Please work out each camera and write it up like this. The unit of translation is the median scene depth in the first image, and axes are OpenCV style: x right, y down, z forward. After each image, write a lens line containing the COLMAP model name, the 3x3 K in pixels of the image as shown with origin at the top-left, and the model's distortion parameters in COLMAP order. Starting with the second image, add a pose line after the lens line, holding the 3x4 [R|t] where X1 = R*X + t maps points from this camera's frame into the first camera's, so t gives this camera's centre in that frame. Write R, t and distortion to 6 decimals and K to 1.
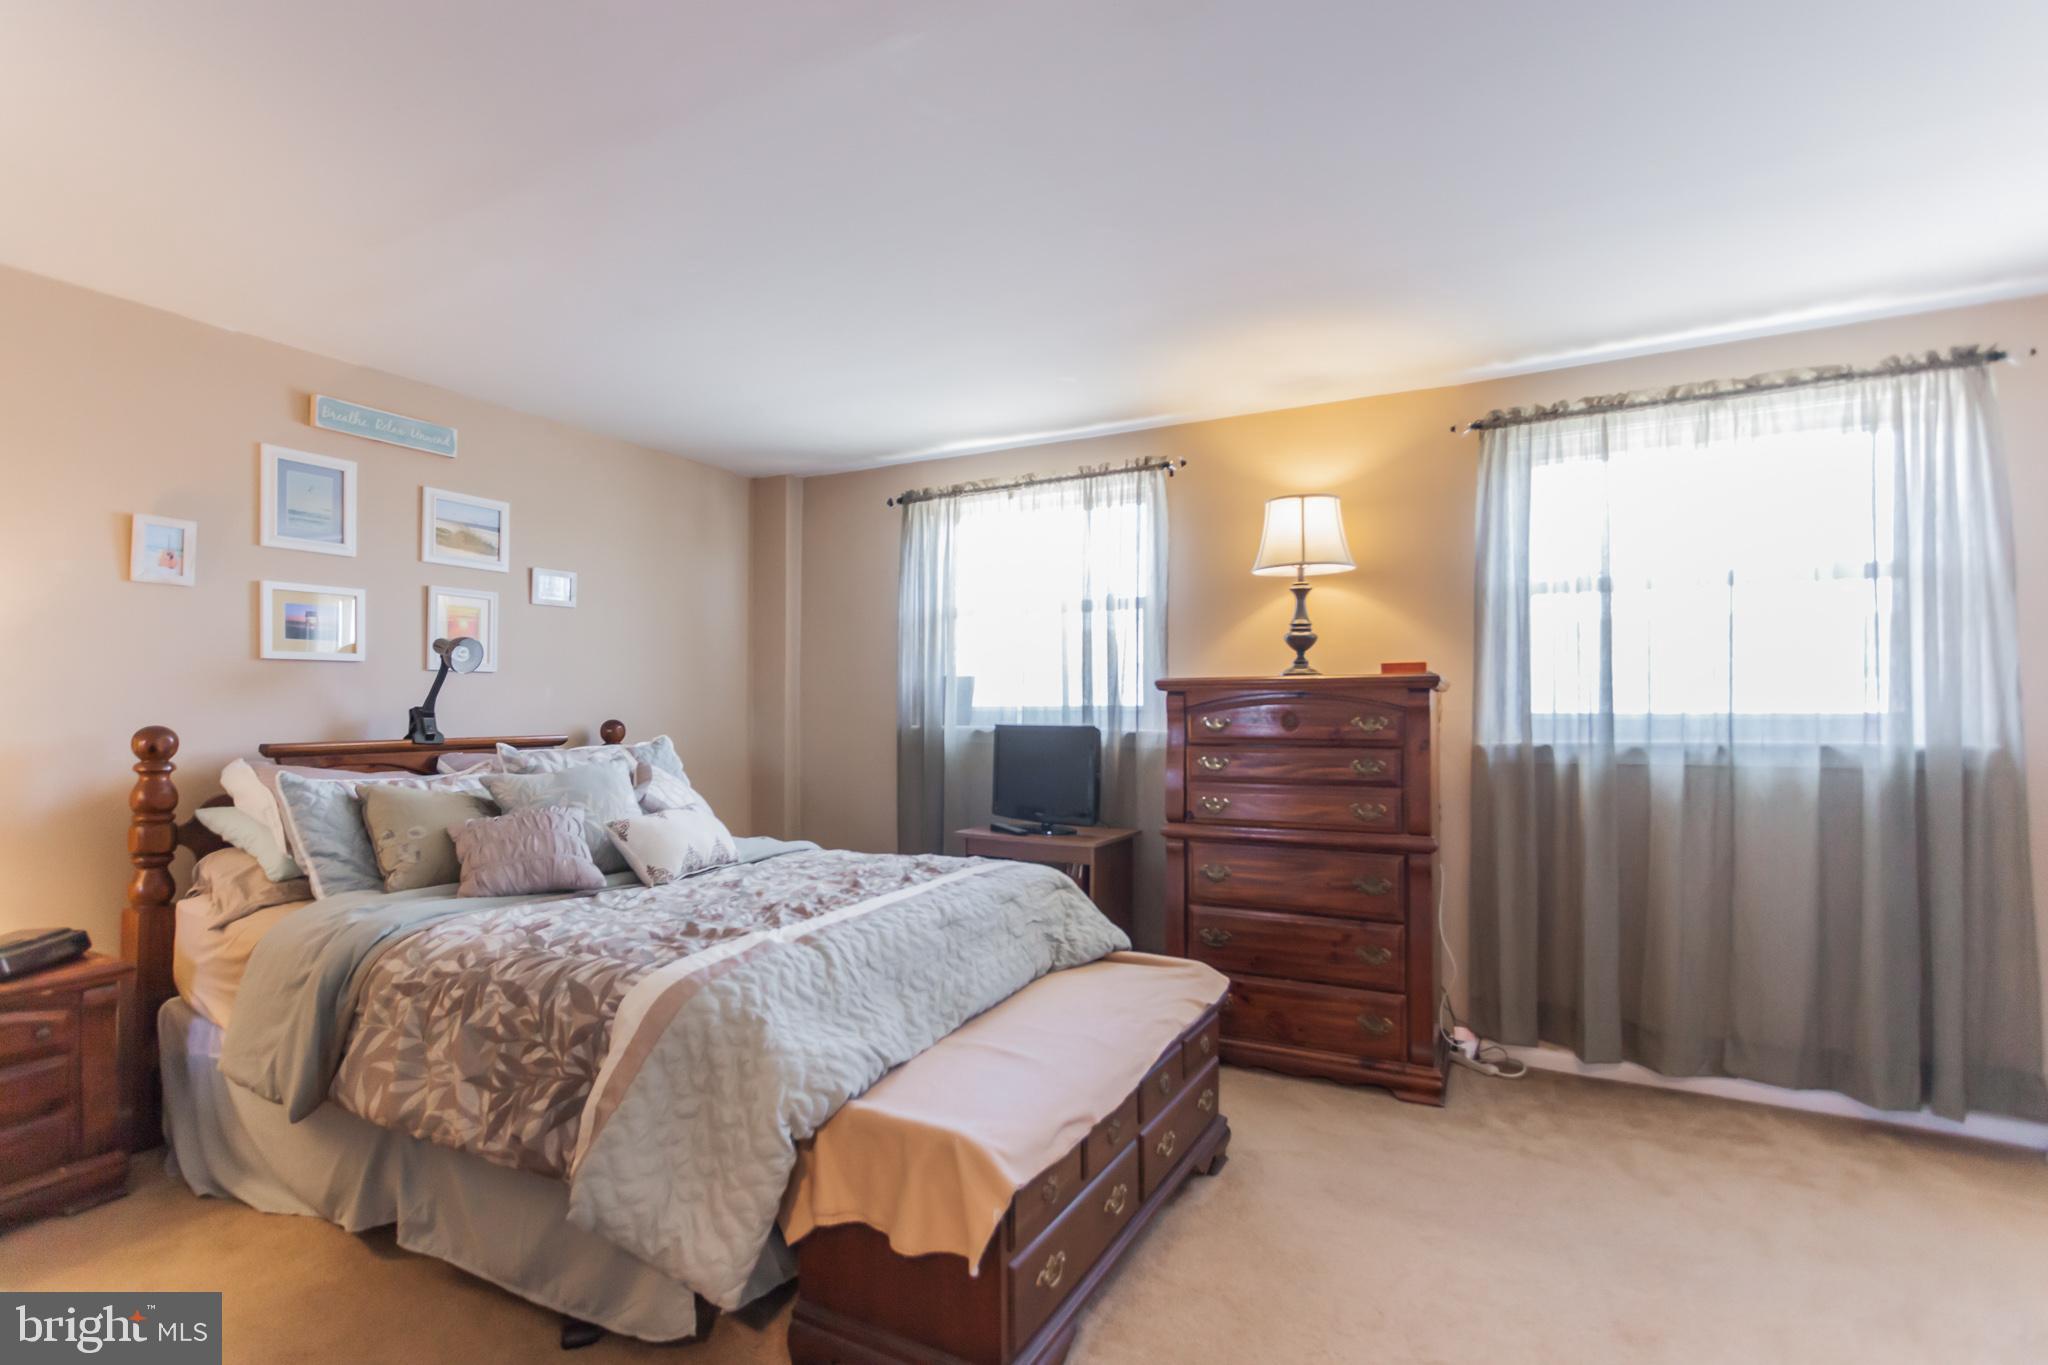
lens RADIAL K [[1014.7, 0, 1005.0], [0, 1014.7, 682.9], [0, 0, 1]] dist [0.015946, 0.000242]
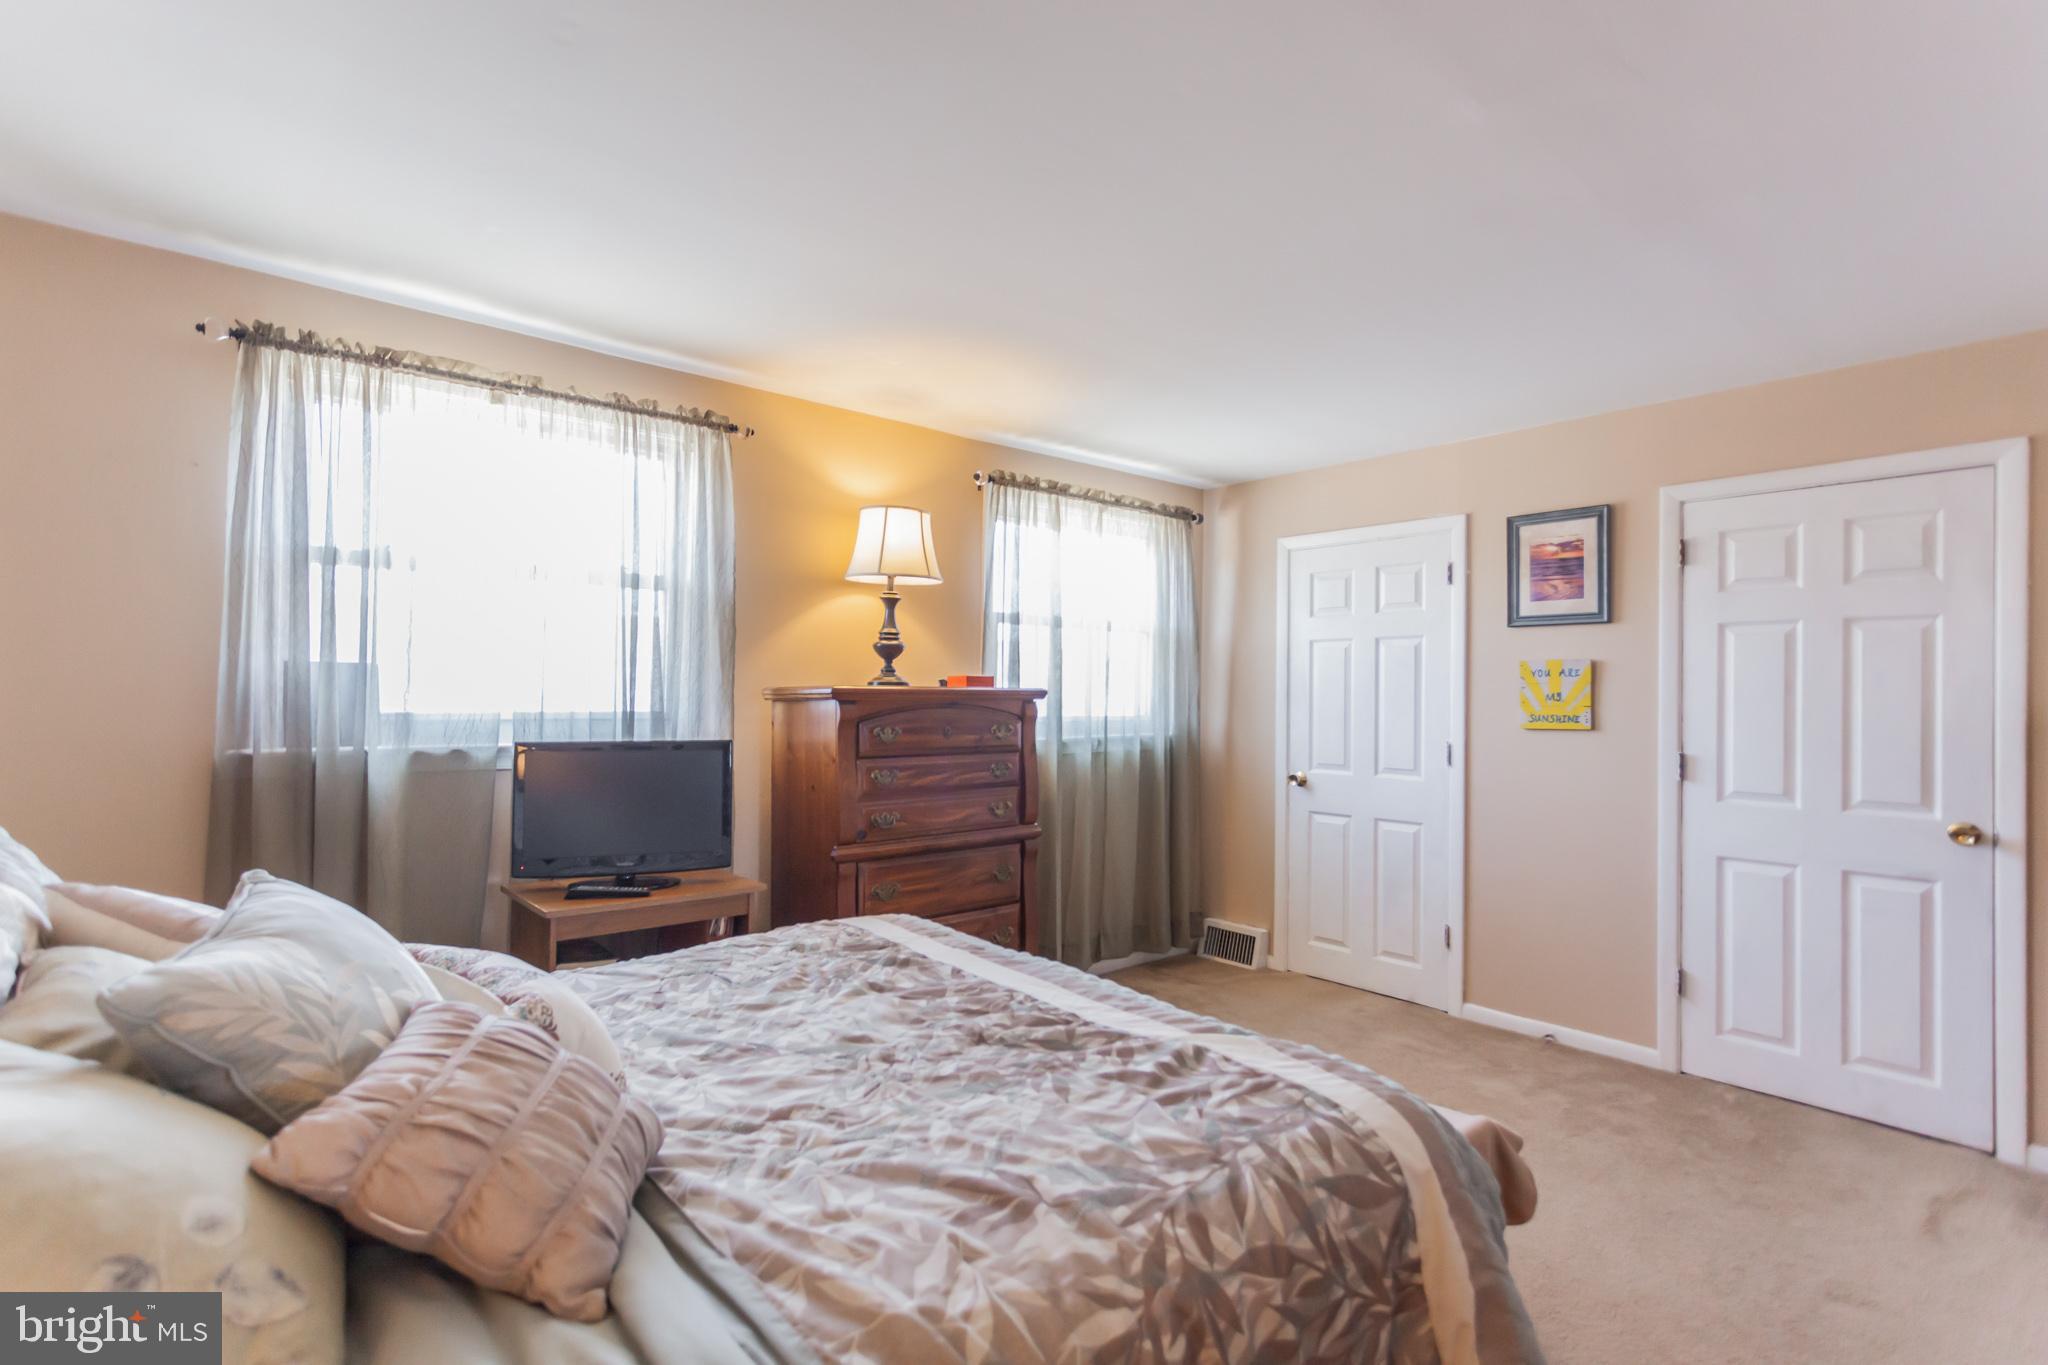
lens RADIAL K [[1014.7, 0, 1005.0], [0, 1014.7, 682.9], [0, 0, 1]] dist [0.015946, 0.000242]
pose [[0.318676, 0.013034, 0.947774, -0.631991], [-0.033937, 0.999421, -0.002333, -0.009516], [-0.947256, -0.031421, 0.318934, 0.566427]]
